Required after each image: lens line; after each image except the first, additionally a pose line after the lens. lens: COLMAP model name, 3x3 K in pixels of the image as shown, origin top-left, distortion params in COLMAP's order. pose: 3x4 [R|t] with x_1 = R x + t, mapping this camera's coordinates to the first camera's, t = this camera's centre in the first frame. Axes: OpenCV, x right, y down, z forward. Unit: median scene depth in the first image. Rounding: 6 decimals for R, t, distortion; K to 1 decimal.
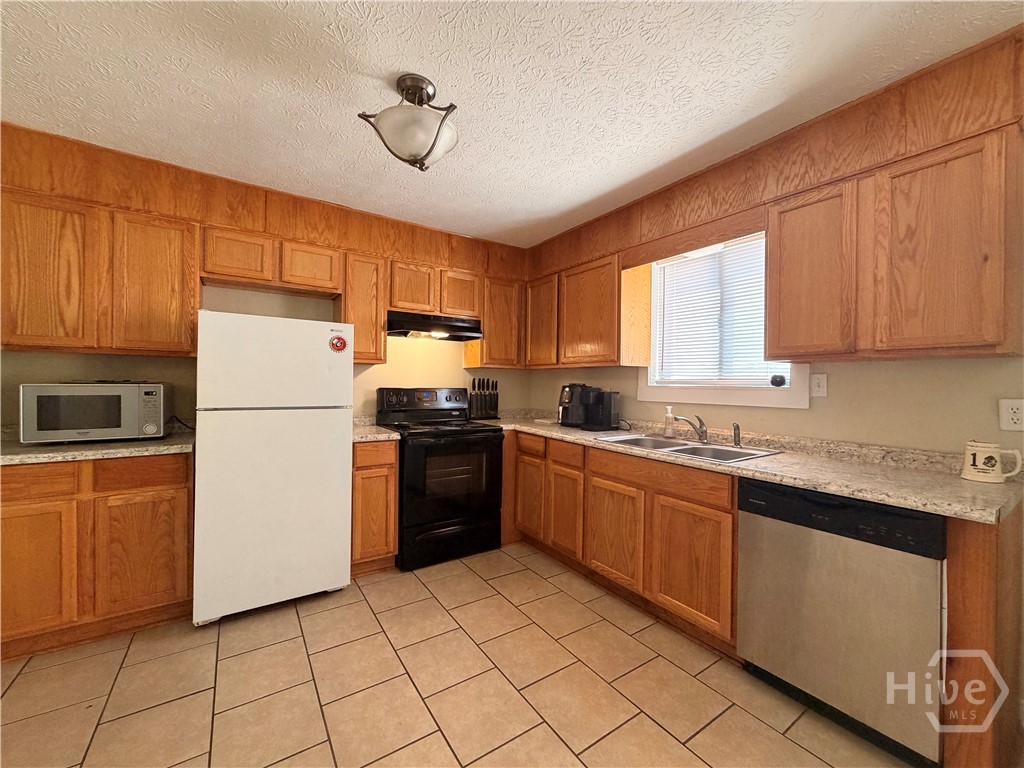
lens RADIAL K [[408.4, 0, 509.9], [0, 408.4, 384.7], [0, 0, 1]] dist [-0.000410, 0.000056]
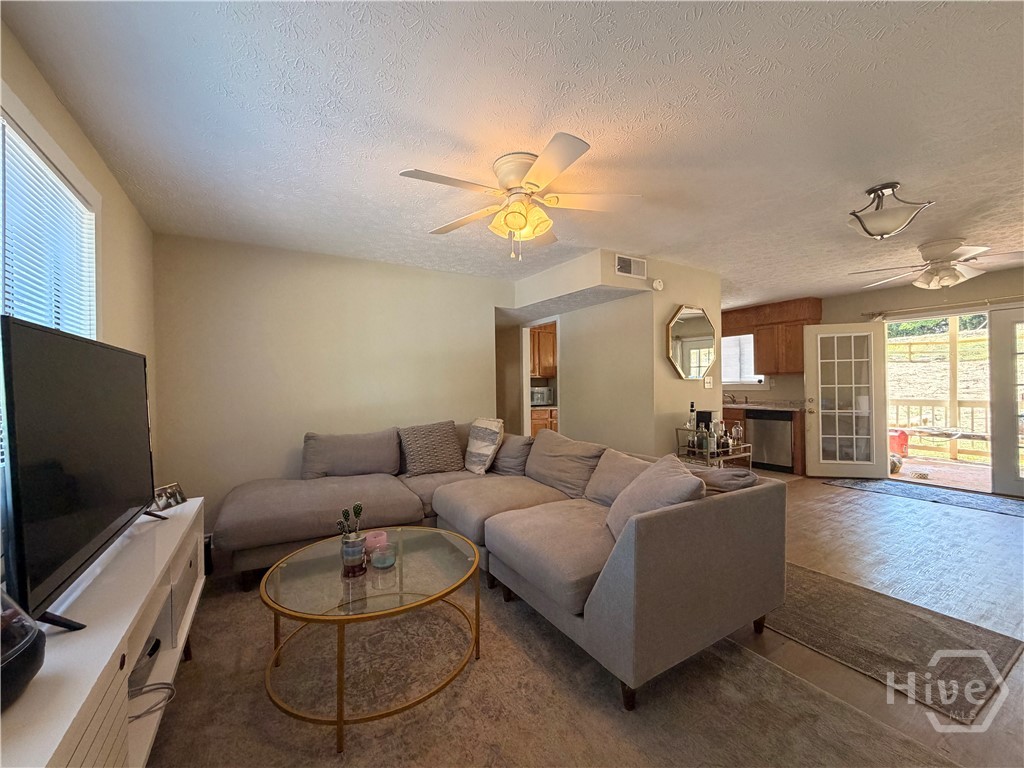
lens RADIAL K [[408.4, 0, 509.5], [0, 408.4, 385.2], [0, 0, 1]] dist [-0.000410, 0.000056]
pose [[0.998311, -0.023017, -0.053334, -0.735906], [0.022544, 0.999701, -0.009449, 0.003797], [0.053536, 0.008231, 0.998532, -1.511885]]
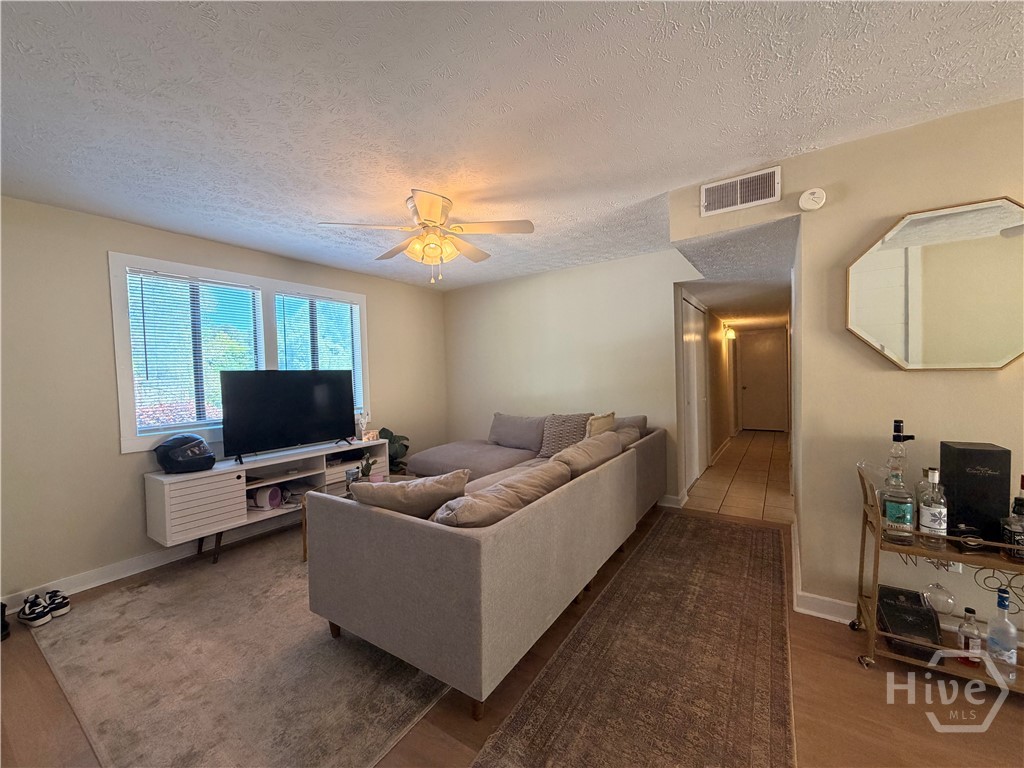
lens RADIAL K [[408.4, 0, 511.3], [0, 408.4, 385.1], [0, 0, 1]] dist [-0.000410, 0.000056]
pose [[0.379556, 0.007856, -0.925136, 0.129730], [0.024651, 0.999523, 0.018601, -0.021436], [0.924840, -0.029865, 0.379181, -0.957191]]
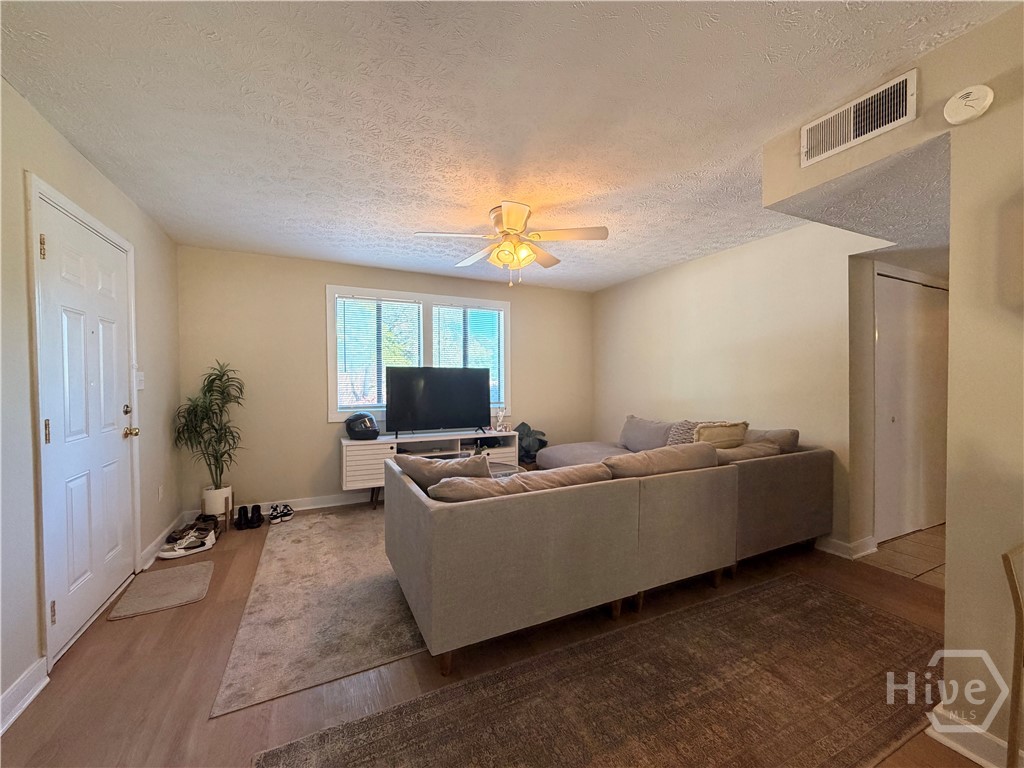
lens RADIAL K [[408.4, 0, 510.7], [0, 408.4, 385.1], [0, 0, 1]] dist [-0.000410, 0.000056]
pose [[-0.139275, 0.002047, -0.990252, 0.195443], [-0.005800, 0.999979, 0.002883, -0.000580], [0.990237, 0.006144, -0.139260, -0.639222]]
